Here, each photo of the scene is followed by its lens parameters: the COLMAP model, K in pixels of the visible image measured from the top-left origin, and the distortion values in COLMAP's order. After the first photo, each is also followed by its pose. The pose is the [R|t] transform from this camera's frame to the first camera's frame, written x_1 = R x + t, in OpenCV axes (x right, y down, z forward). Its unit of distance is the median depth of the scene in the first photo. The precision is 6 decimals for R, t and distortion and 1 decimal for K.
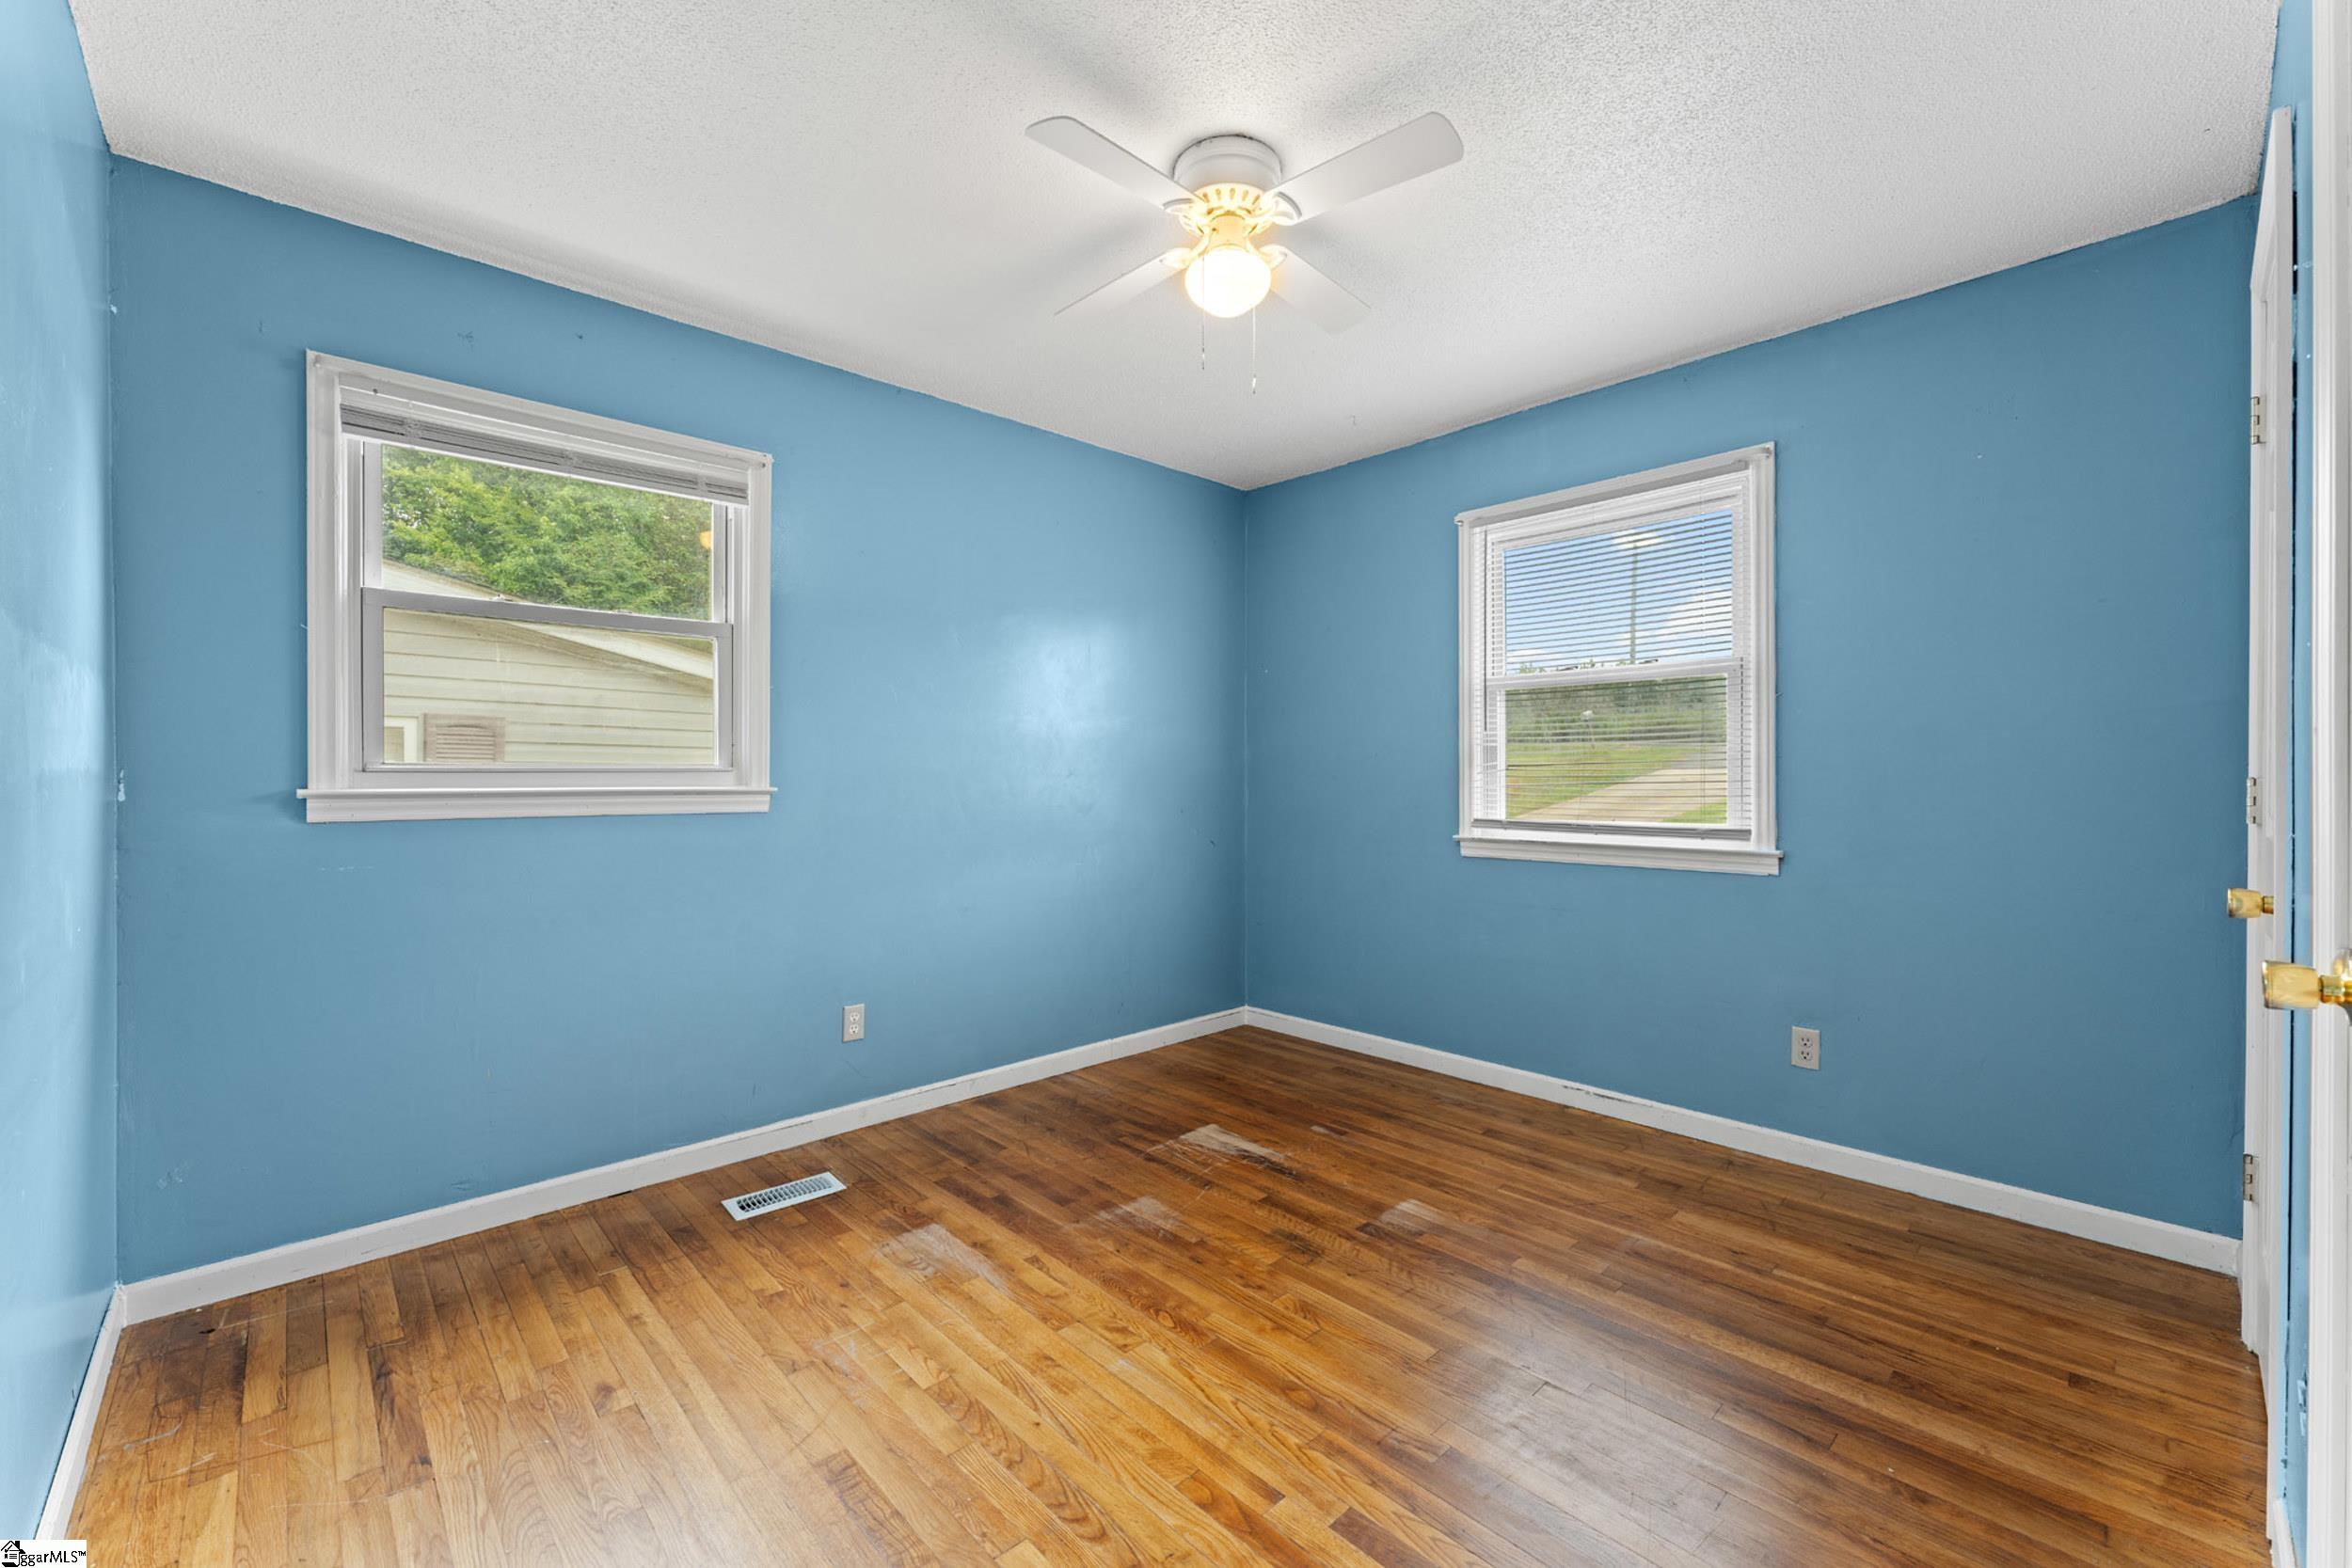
lens RADIAL K [[943.1, 0, 1175.2], [0, 943.1, 778.9], [0, 0, 1]] dist [-0.001231, -0.000227]
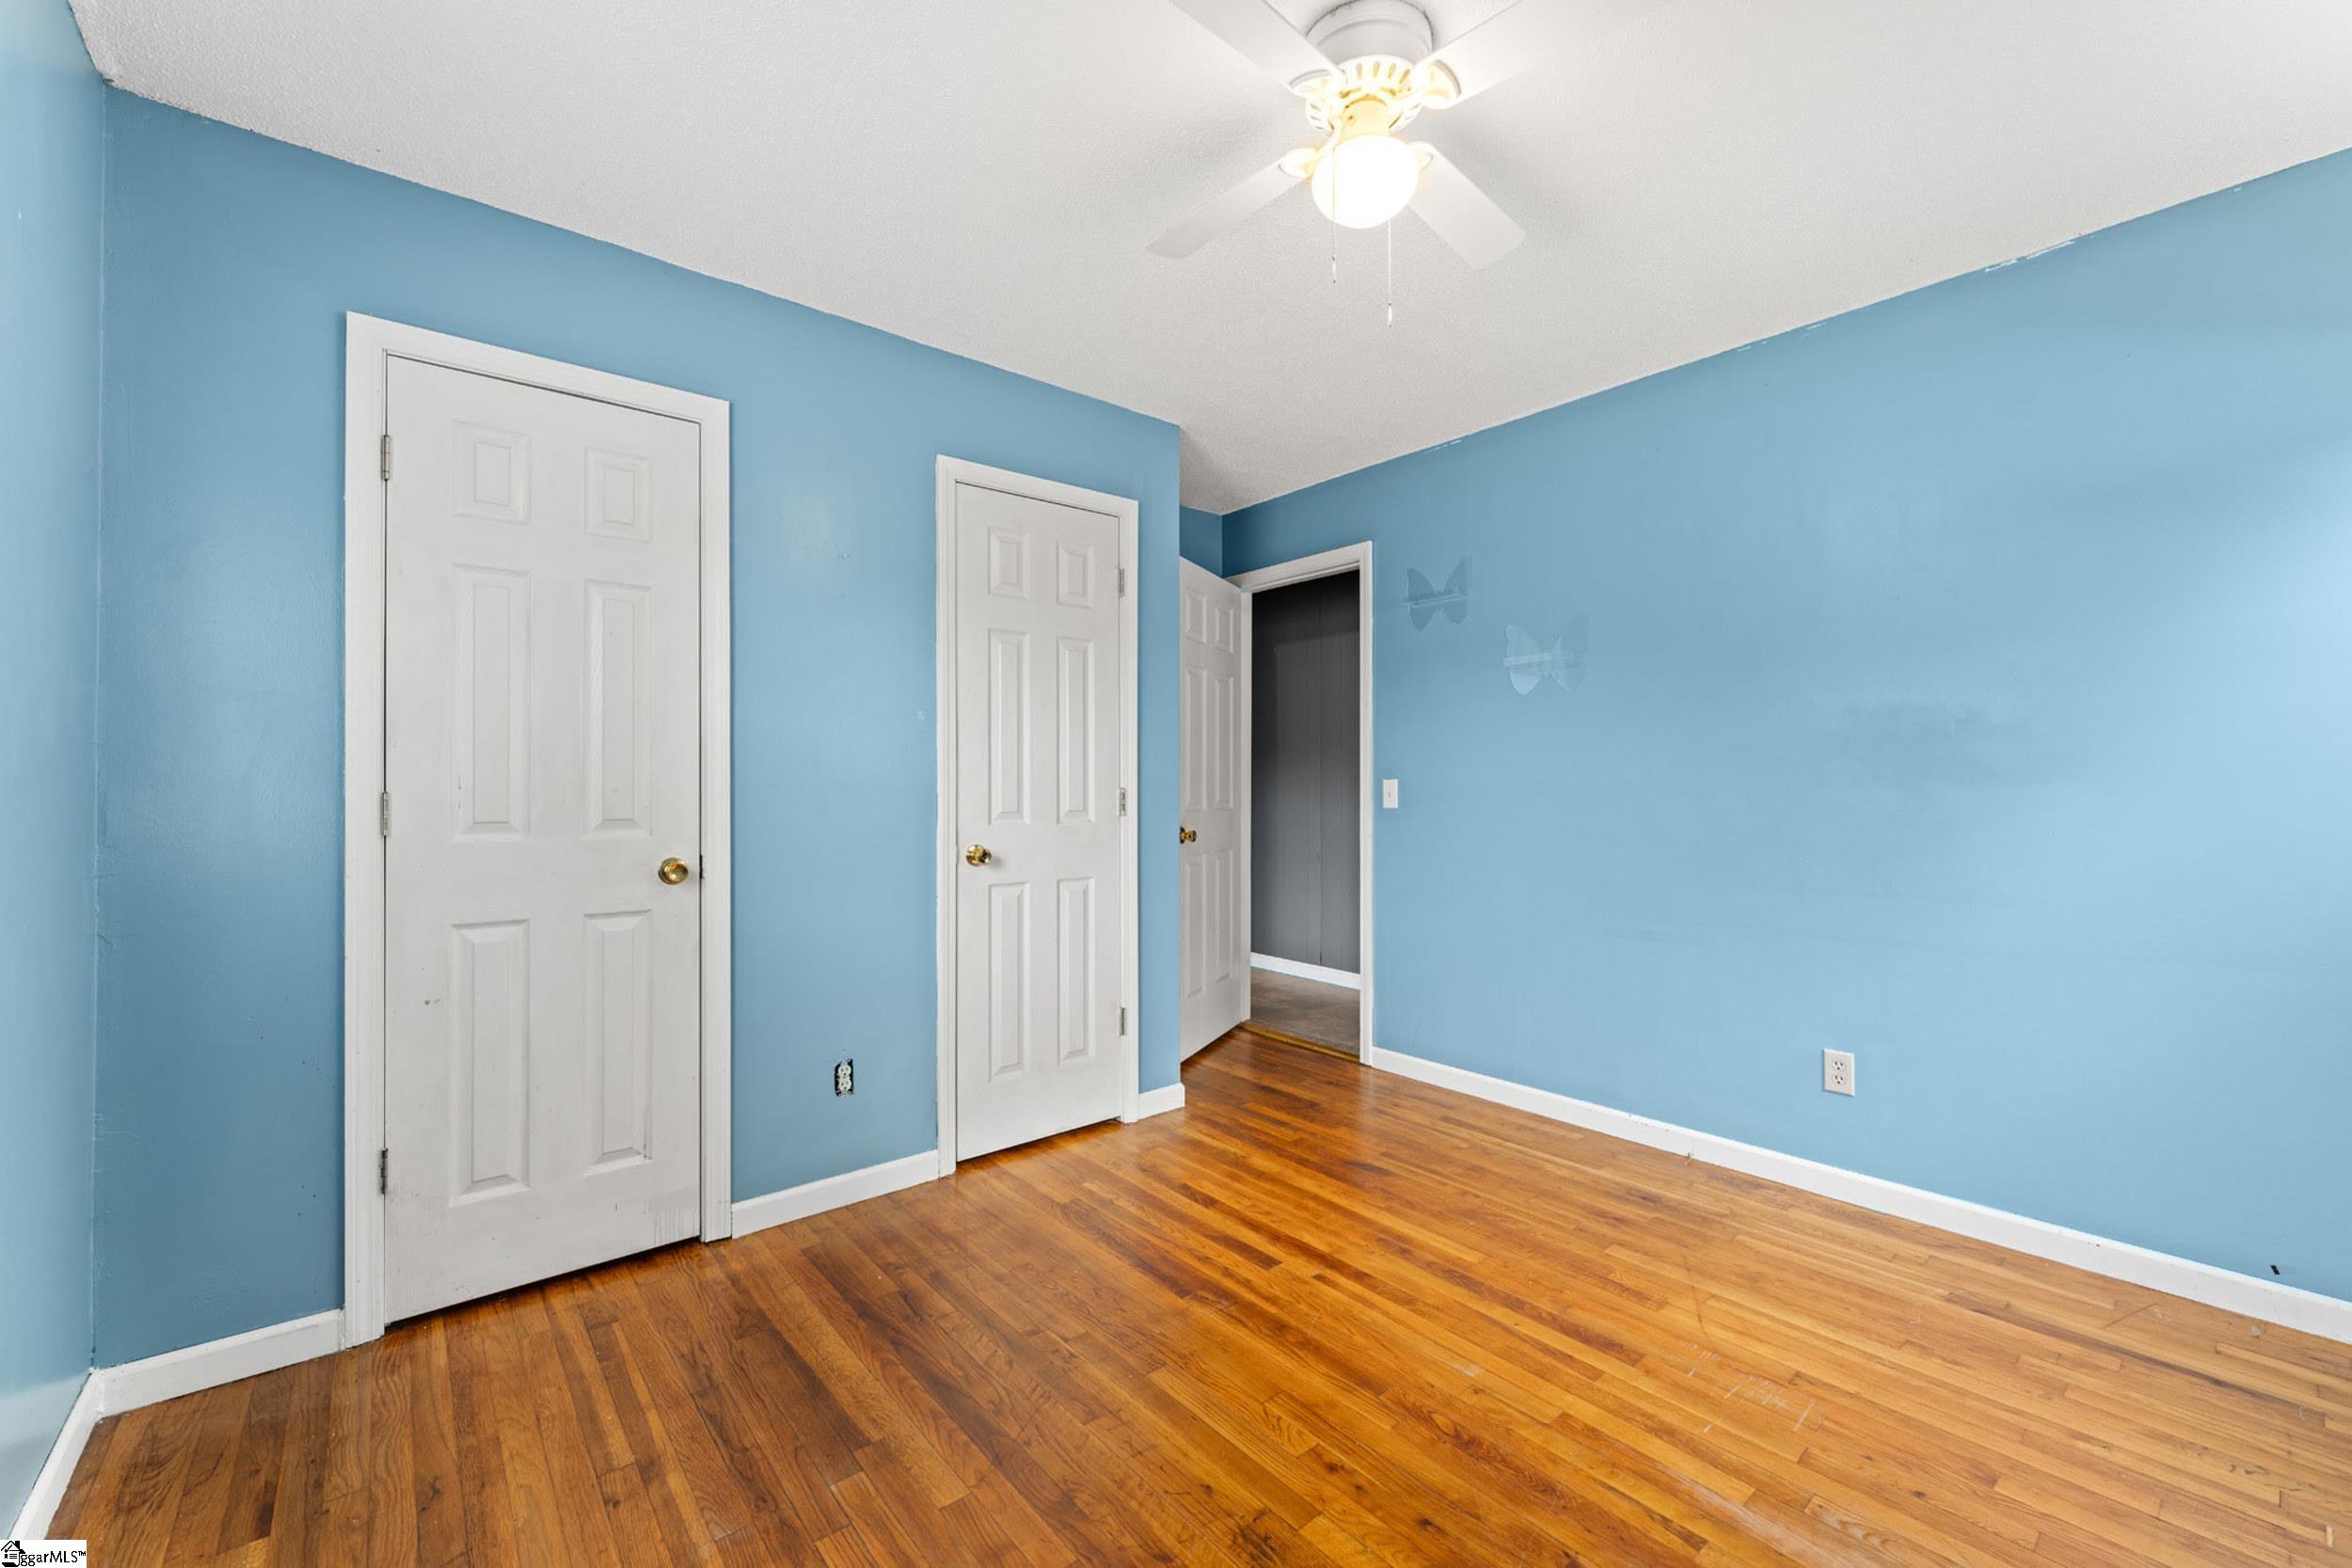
lens RADIAL K [[943.1, 0, 1175.2], [0, 943.1, 778.9], [0, 0, 1]] dist [-0.001231, -0.000227]
pose [[-0.998354, 0.005940, 0.057035, 0.192173], [0.005464, 0.999949, -0.008508, -0.002092], [-0.057083, -0.008182, -0.998336, 1.994739]]
